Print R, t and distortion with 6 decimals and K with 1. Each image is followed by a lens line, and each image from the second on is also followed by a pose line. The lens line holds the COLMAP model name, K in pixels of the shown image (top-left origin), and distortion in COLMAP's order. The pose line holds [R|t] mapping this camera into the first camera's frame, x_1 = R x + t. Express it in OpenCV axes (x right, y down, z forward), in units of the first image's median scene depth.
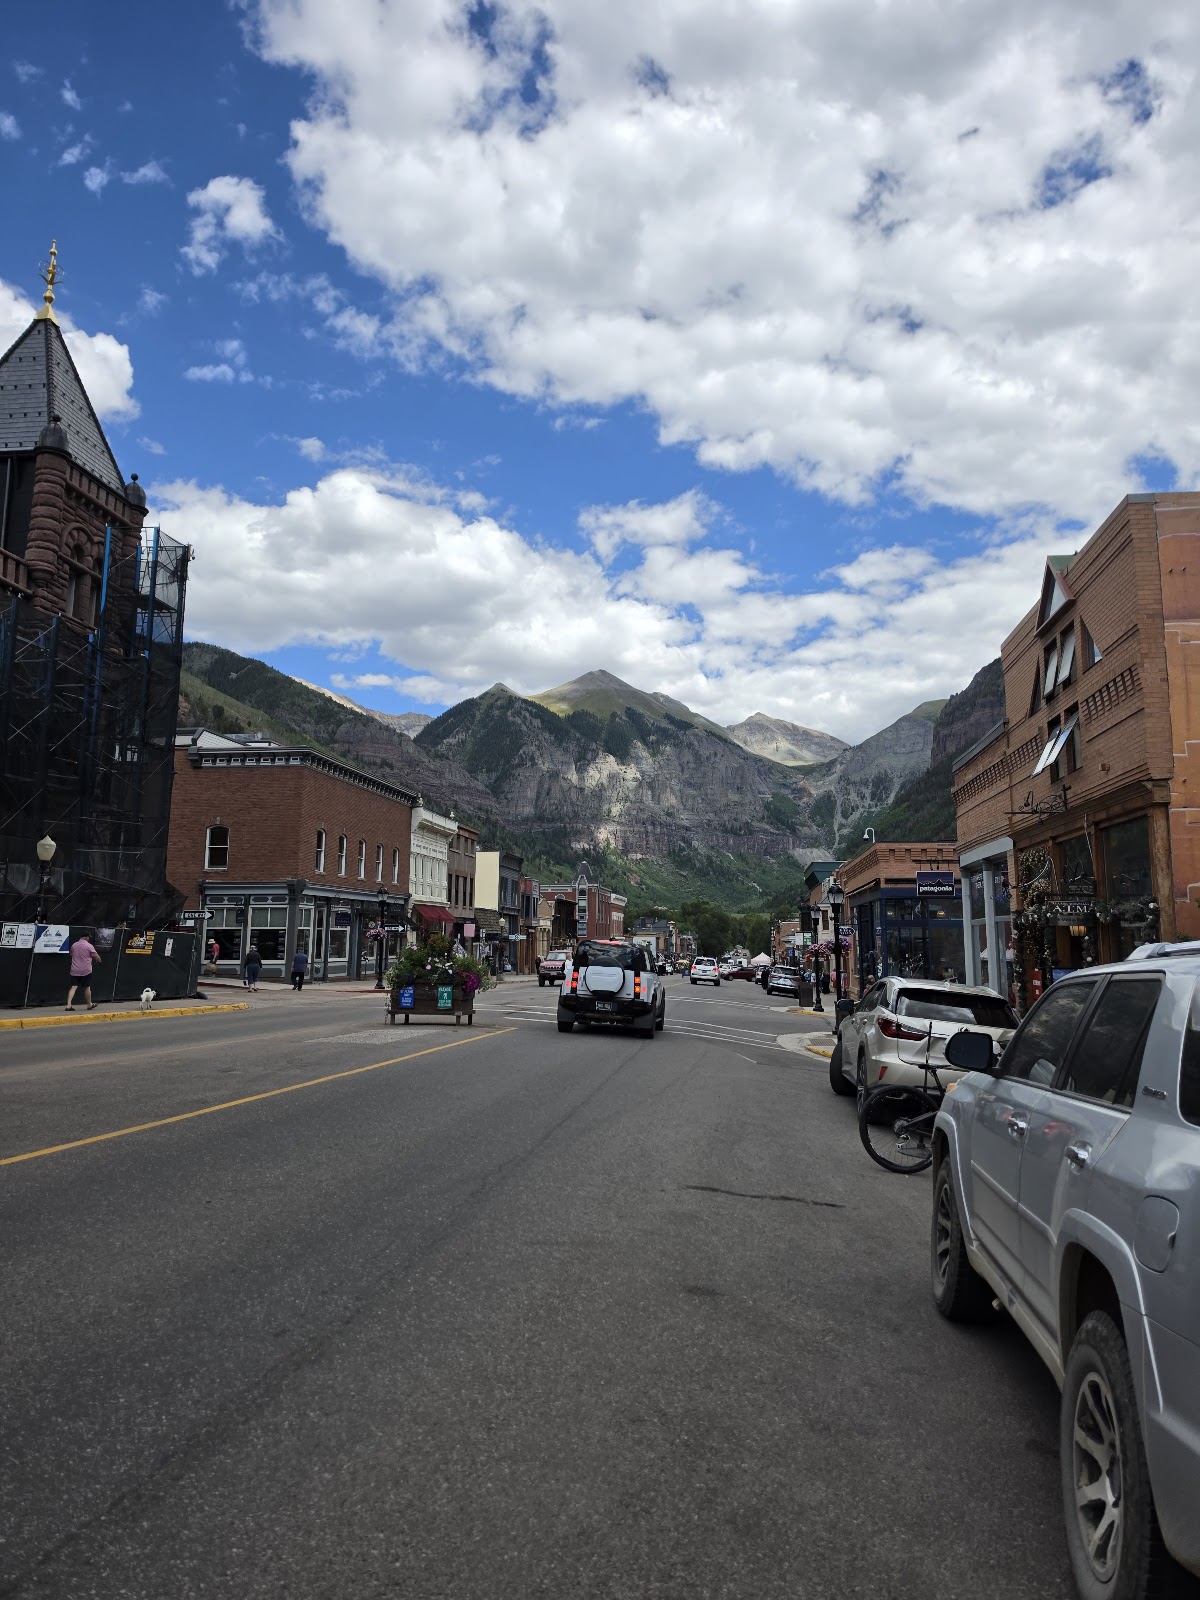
lens RADIAL K [[1119.6, 0, 600.0], [0, 1119.6, 800.0], [0, 0, 1]] dist [0.003034, 0.000316]
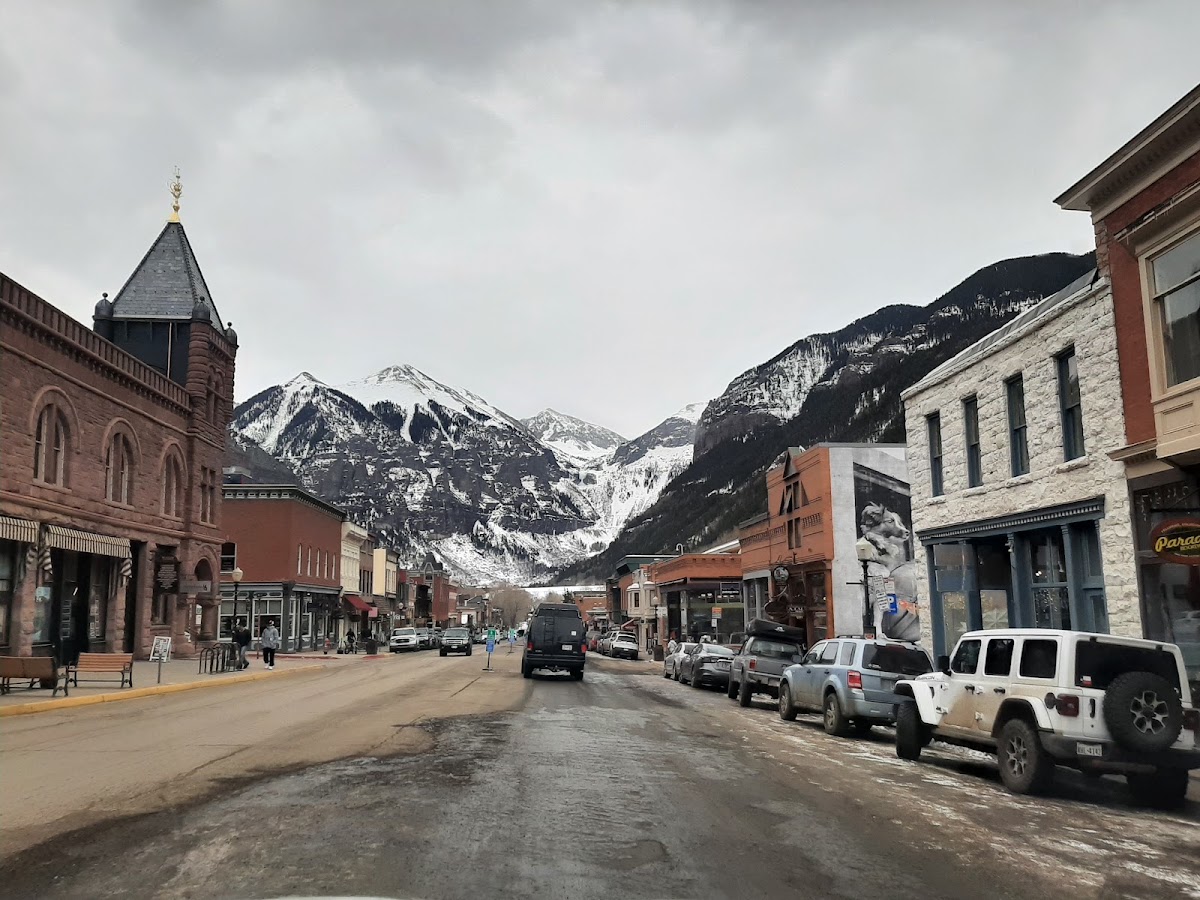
lens RADIAL K [[1054.7, 0, 600.0], [0, 1054.7, 450.0], [0, 0, 1]] dist [-0.004572, -0.002395]
pose [[0.979731, 0.016886, 0.199605, -0.149059], [-0.011504, 0.999539, -0.028090, -0.059229], [-0.199987, 0.025225, 0.979474, -0.379599]]
